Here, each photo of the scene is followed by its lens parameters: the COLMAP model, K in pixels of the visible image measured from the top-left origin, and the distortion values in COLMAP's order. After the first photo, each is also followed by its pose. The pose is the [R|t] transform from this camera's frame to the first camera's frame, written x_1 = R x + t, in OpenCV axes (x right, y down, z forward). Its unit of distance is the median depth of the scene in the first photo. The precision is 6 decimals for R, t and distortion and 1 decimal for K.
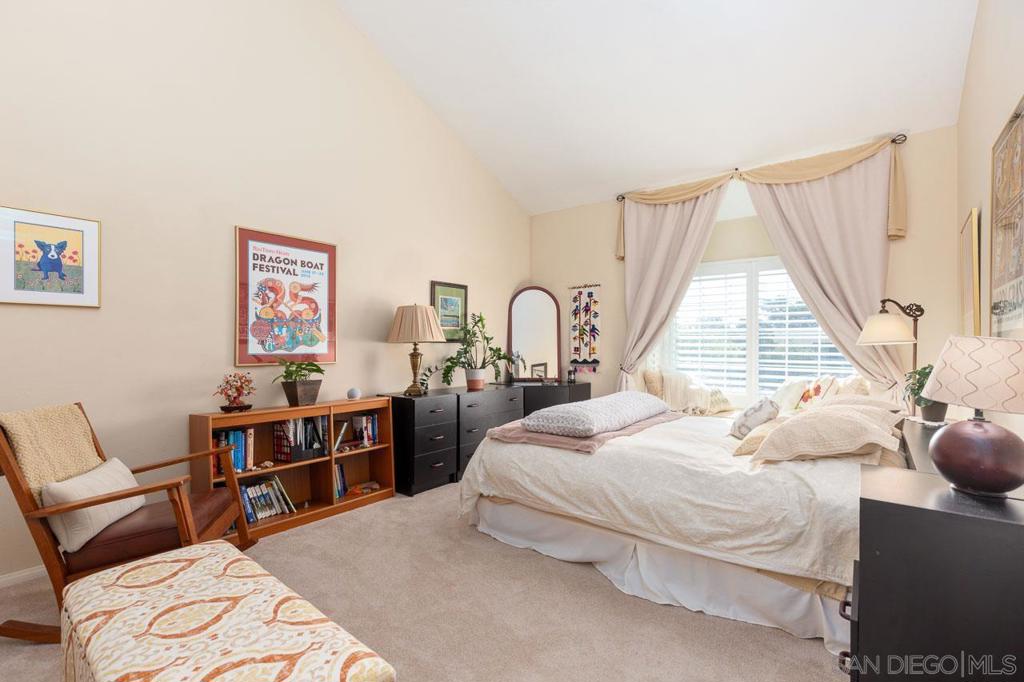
lens RADIAL K [[457.1, 0, 505.7], [0, 457.1, 342.5], [0, 0, 1]] dist [0.008532, -0.000202]
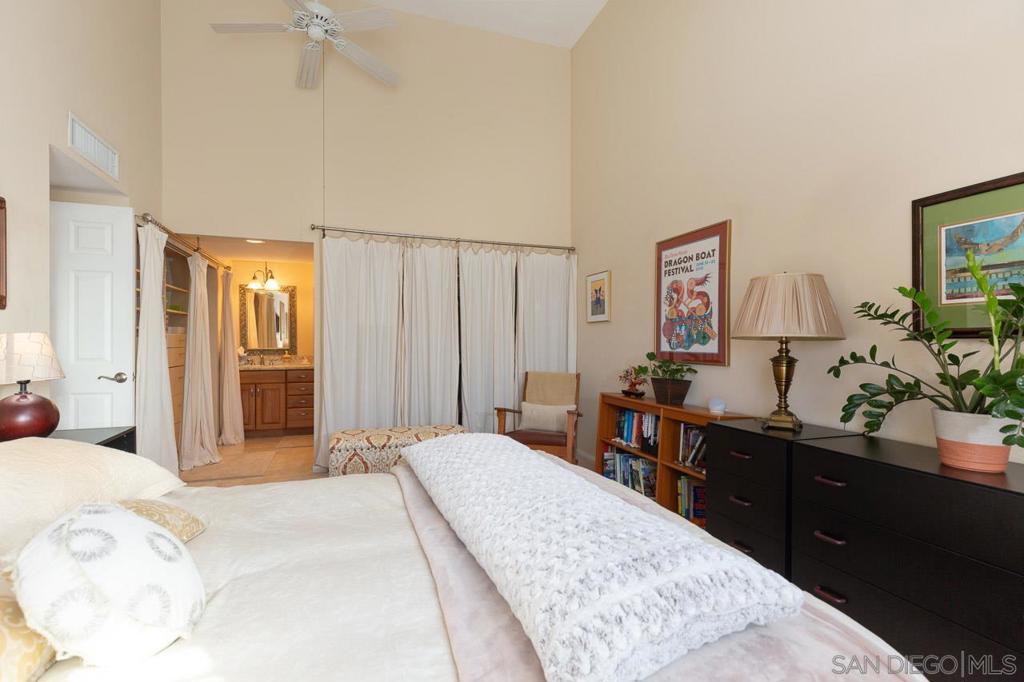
lens RADIAL K [[457.1, 0, 505.7], [0, 457.1, 342.5], [0, 0, 1]] dist [0.008532, -0.000202]
pose [[-0.516103, 0.000497, -0.856526, 0.578890], [0.006926, 0.999970, -0.003594, 0.004489], [0.856498, -0.007787, -0.516091, 1.179152]]
